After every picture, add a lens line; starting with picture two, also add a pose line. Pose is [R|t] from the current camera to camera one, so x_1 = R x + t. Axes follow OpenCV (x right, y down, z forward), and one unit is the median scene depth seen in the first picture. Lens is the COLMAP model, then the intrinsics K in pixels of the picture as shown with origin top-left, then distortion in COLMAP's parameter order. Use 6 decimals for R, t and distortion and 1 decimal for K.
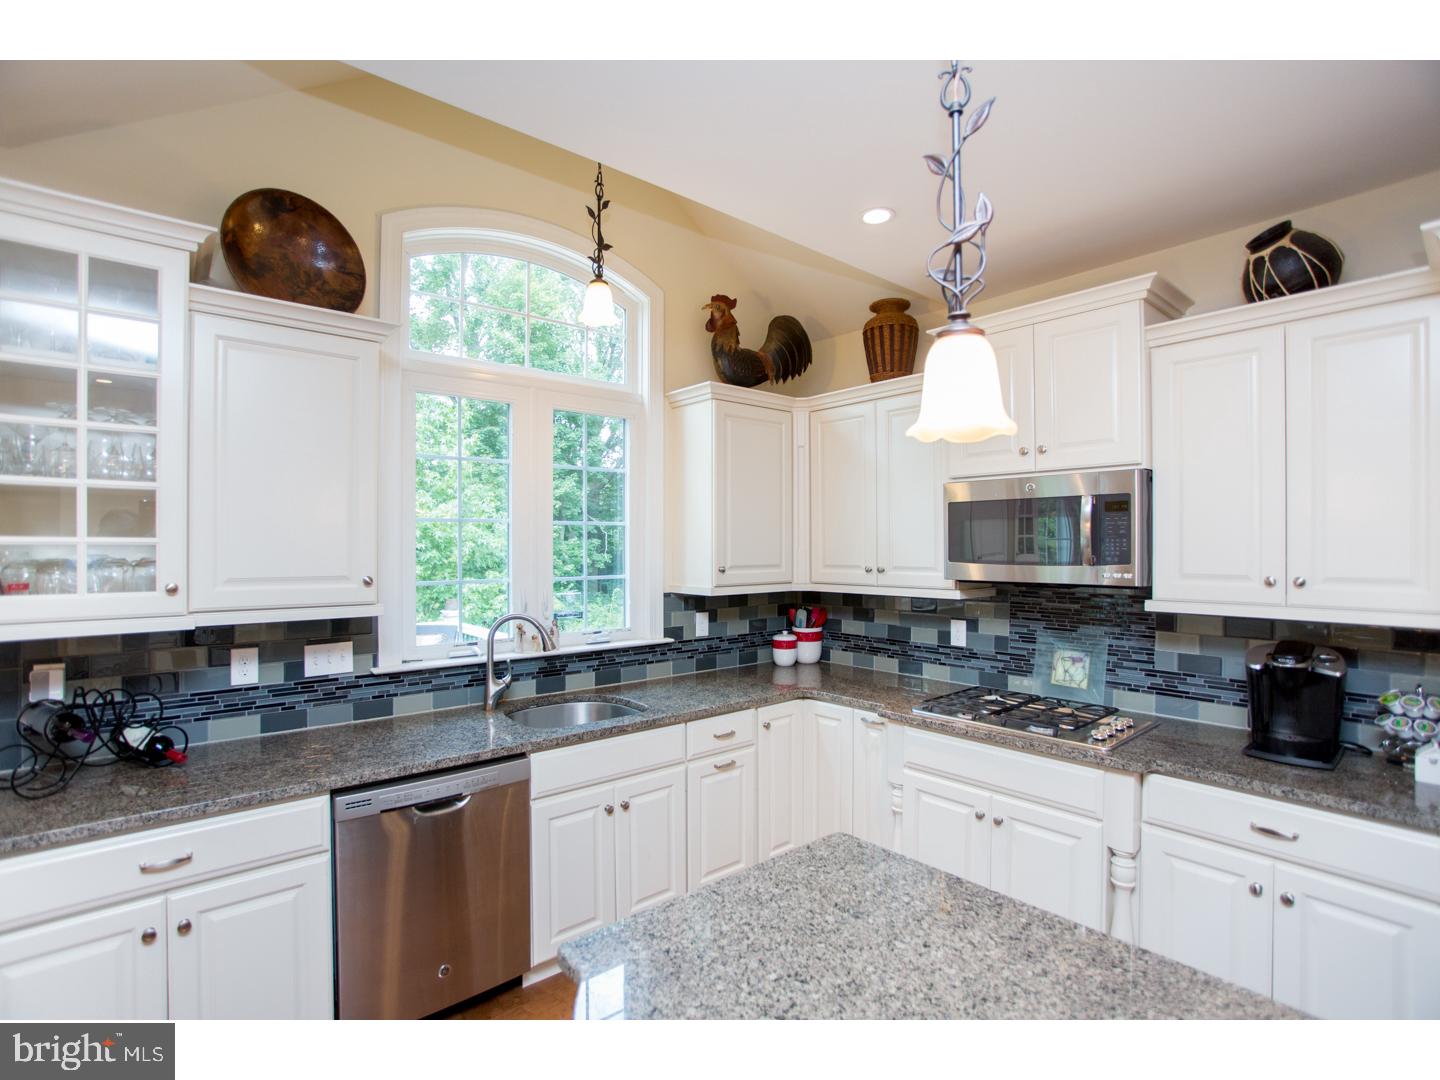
lens RADIAL K [[690.4, 0, 717.1], [0, 690.4, 543.3], [0, 0, 1]] dist [-0.079598, 0.041677]
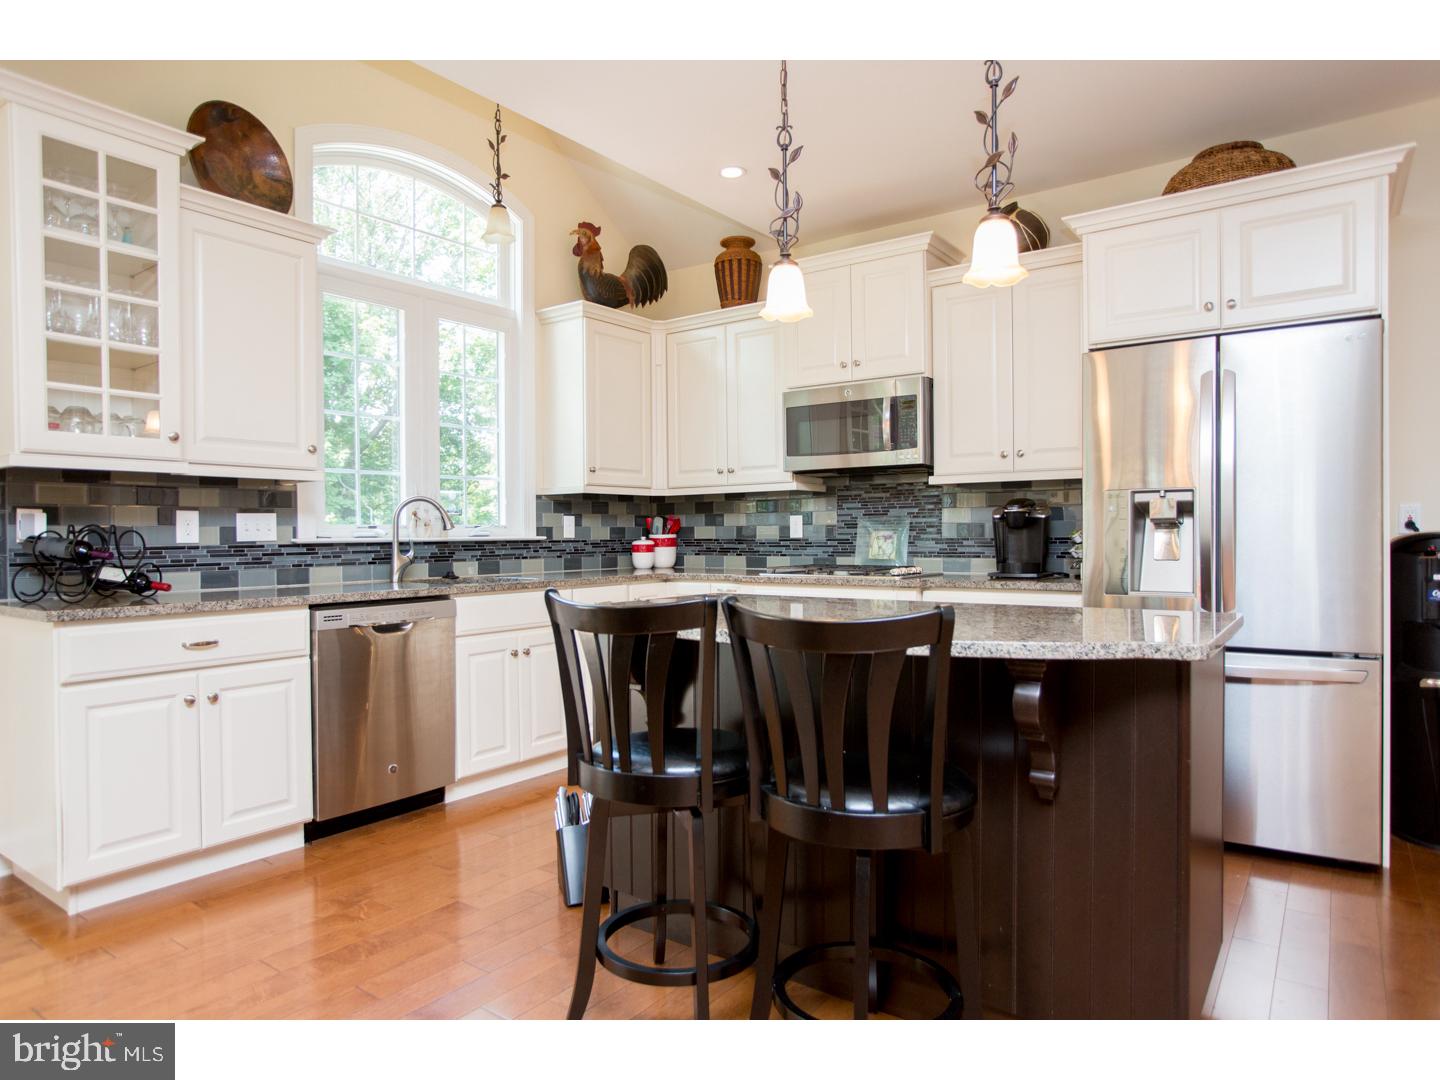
lens RADIAL K [[879.1, 0, 717.0], [0, 879.1, 545.6], [0, 0, 1]] dist [-0.069922, 0.067954]
pose [[0.971727, -0.010190, 0.235889, -0.142601], [0.006942, 0.999869, 0.014596, 0.151266], [-0.236007, -0.012546, 0.971670, -0.459116]]
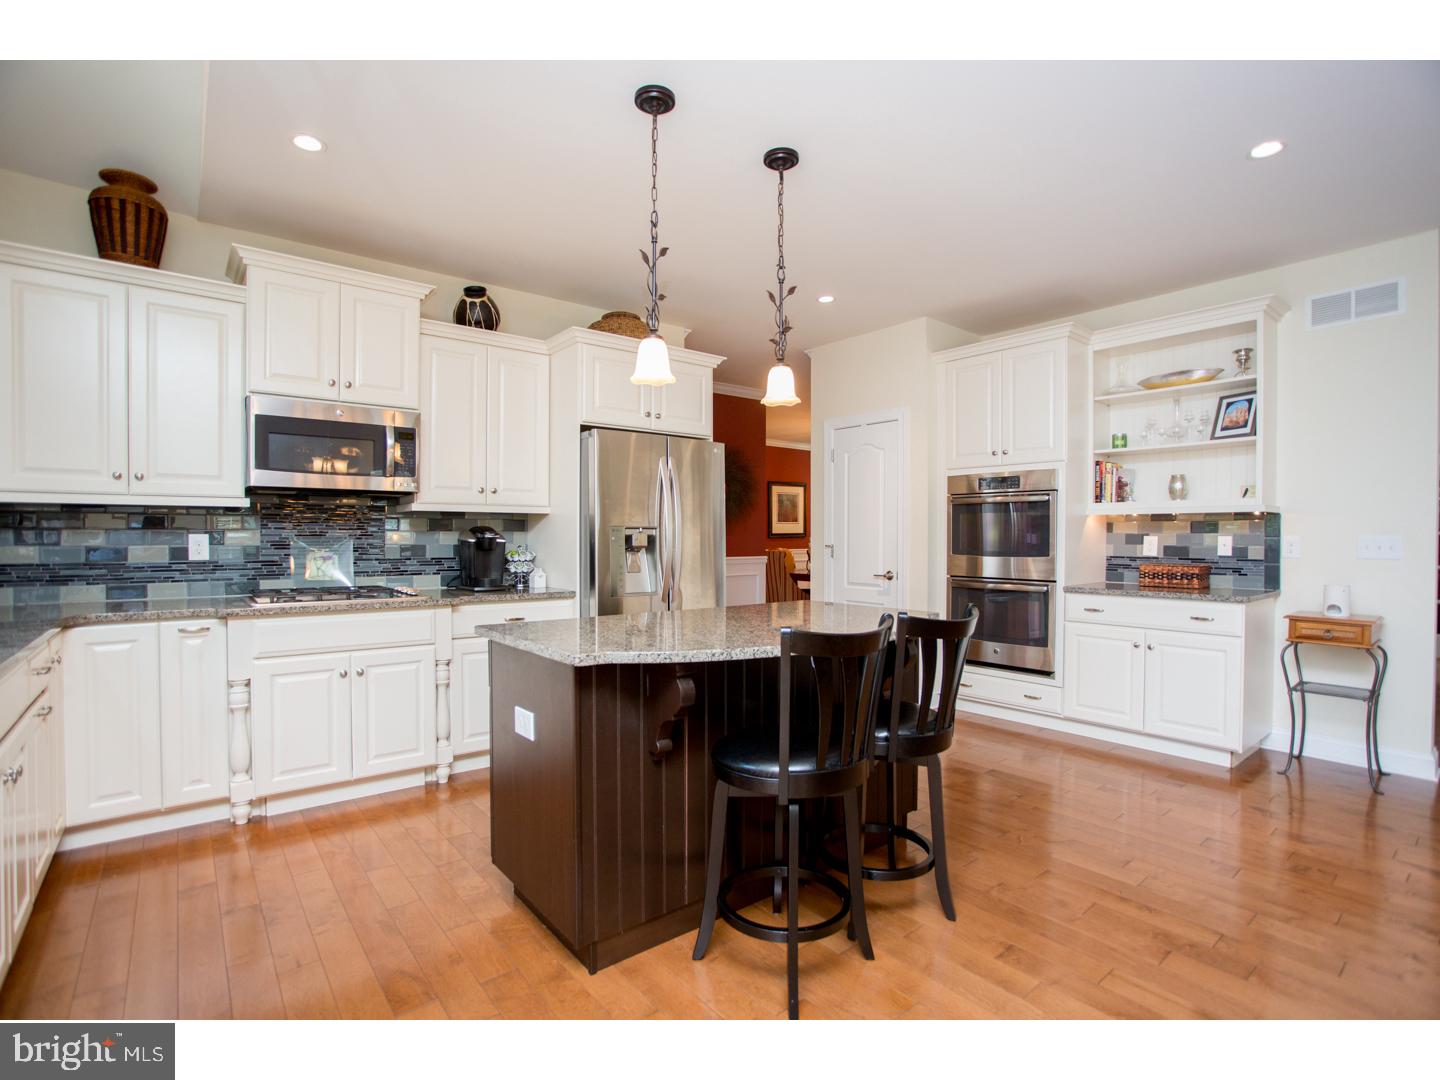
lens RADIAL K [[690.4, 0, 717.1], [0, 690.4, 543.3], [0, 0, 1]] dist [-0.079598, 0.041677]
pose [[0.029975, -0.009722, 0.999503, -0.646466], [-0.004656, 0.999940, 0.009866, 0.120638], [-0.999540, -0.004949, 0.029928, 0.226914]]
